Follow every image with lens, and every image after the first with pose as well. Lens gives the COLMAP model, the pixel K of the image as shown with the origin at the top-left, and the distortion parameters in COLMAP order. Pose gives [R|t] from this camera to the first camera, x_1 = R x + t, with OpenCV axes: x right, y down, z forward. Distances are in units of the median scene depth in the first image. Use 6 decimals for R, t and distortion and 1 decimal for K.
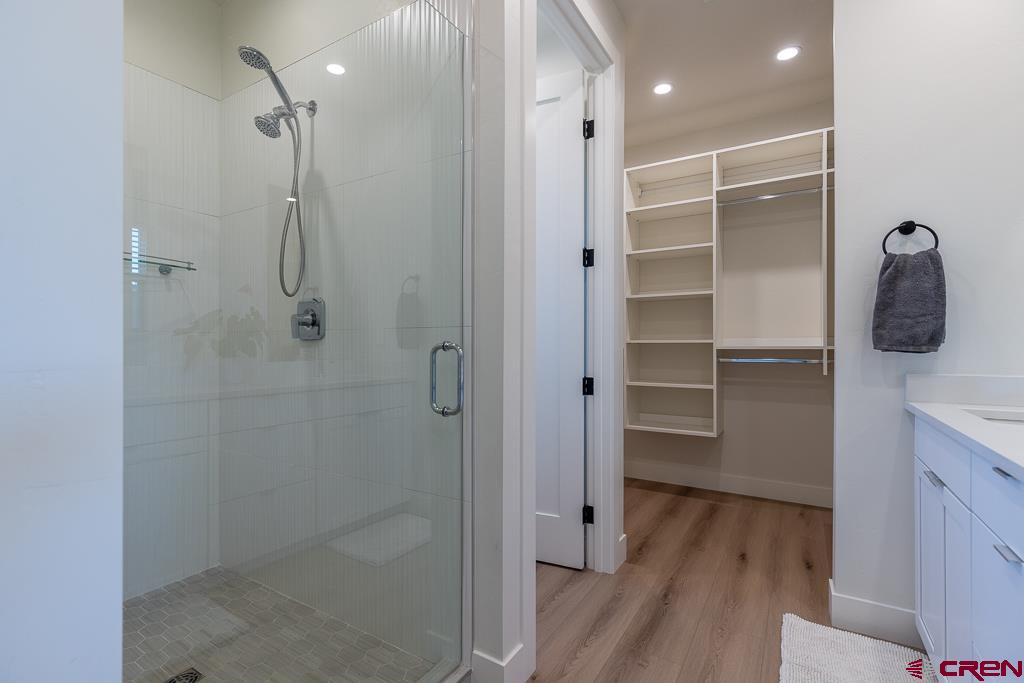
lens RADIAL K [[468.3, 0, 506.3], [0, 468.3, 343.9], [0, 0, 1]] dist [0.004619, 0.000262]
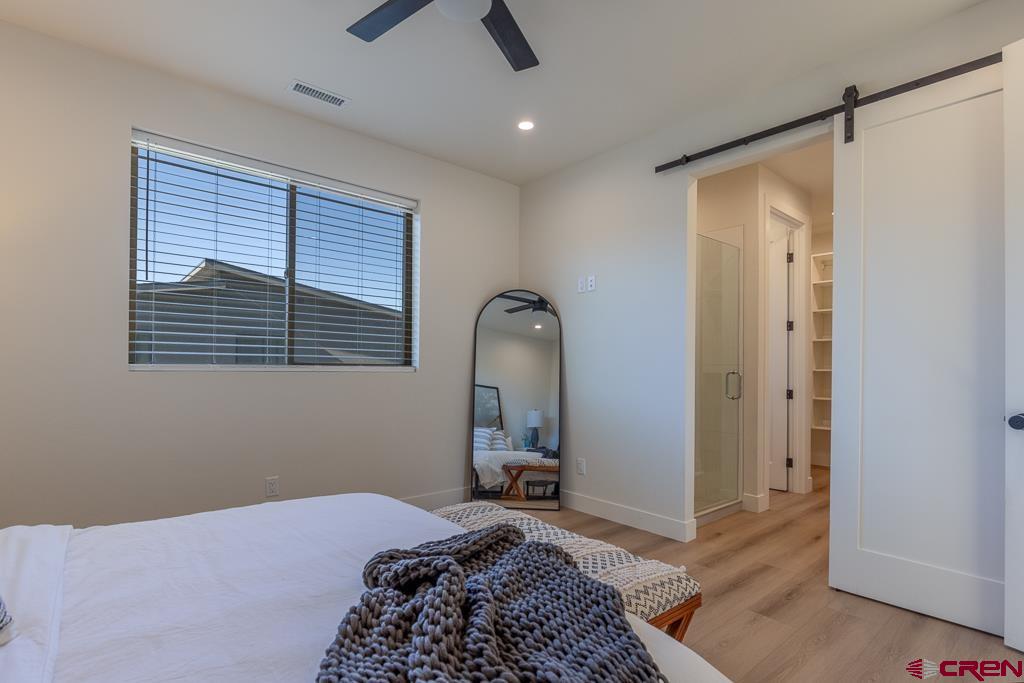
lens RADIAL K [[492.0, 0, 512.0], [0, 492.0, 359.0], [0, 0, 1]] dist [-0.020523, 0.000081]
pose [[0.954360, 0.006840, -0.298581, -0.291040], [-0.012292, 0.999790, -0.016385, -0.005405], [0.298406, 0.019307, 0.954244, -1.151582]]
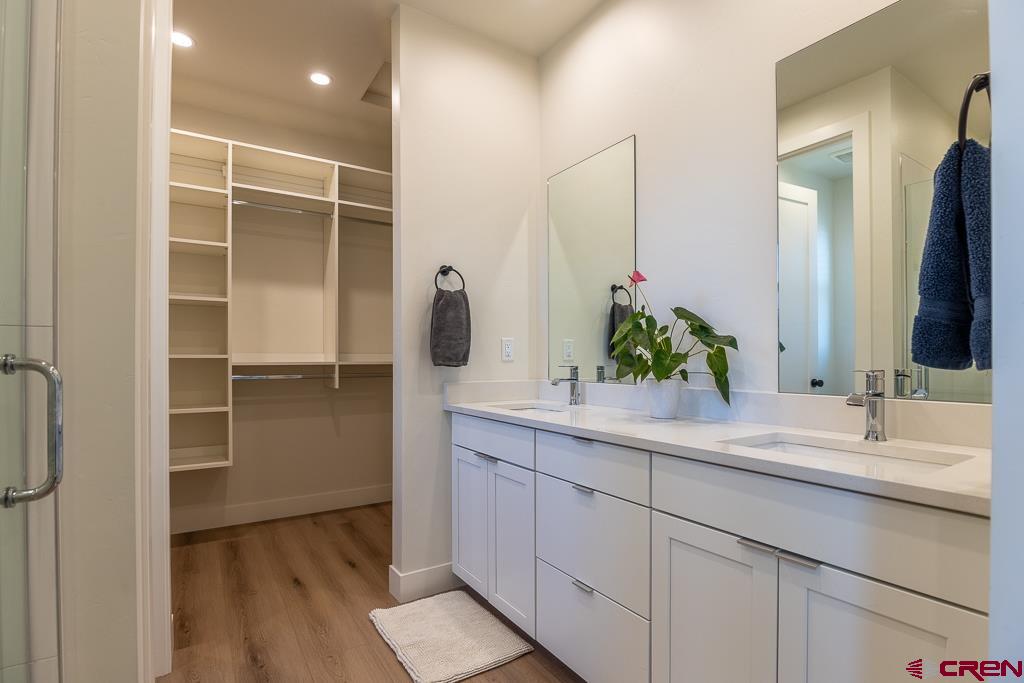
lens RADIAL K [[492.0, 0, 512.0], [0, 492.0, 359.0], [0, 0, 1]] dist [-0.020523, 0.000081]
pose [[0.429200, 0.002535, 0.903206, -0.221500], [-0.001876, 0.999996, -0.001915, -0.000227], [-0.903207, -0.000873, 0.429204, 0.187433]]
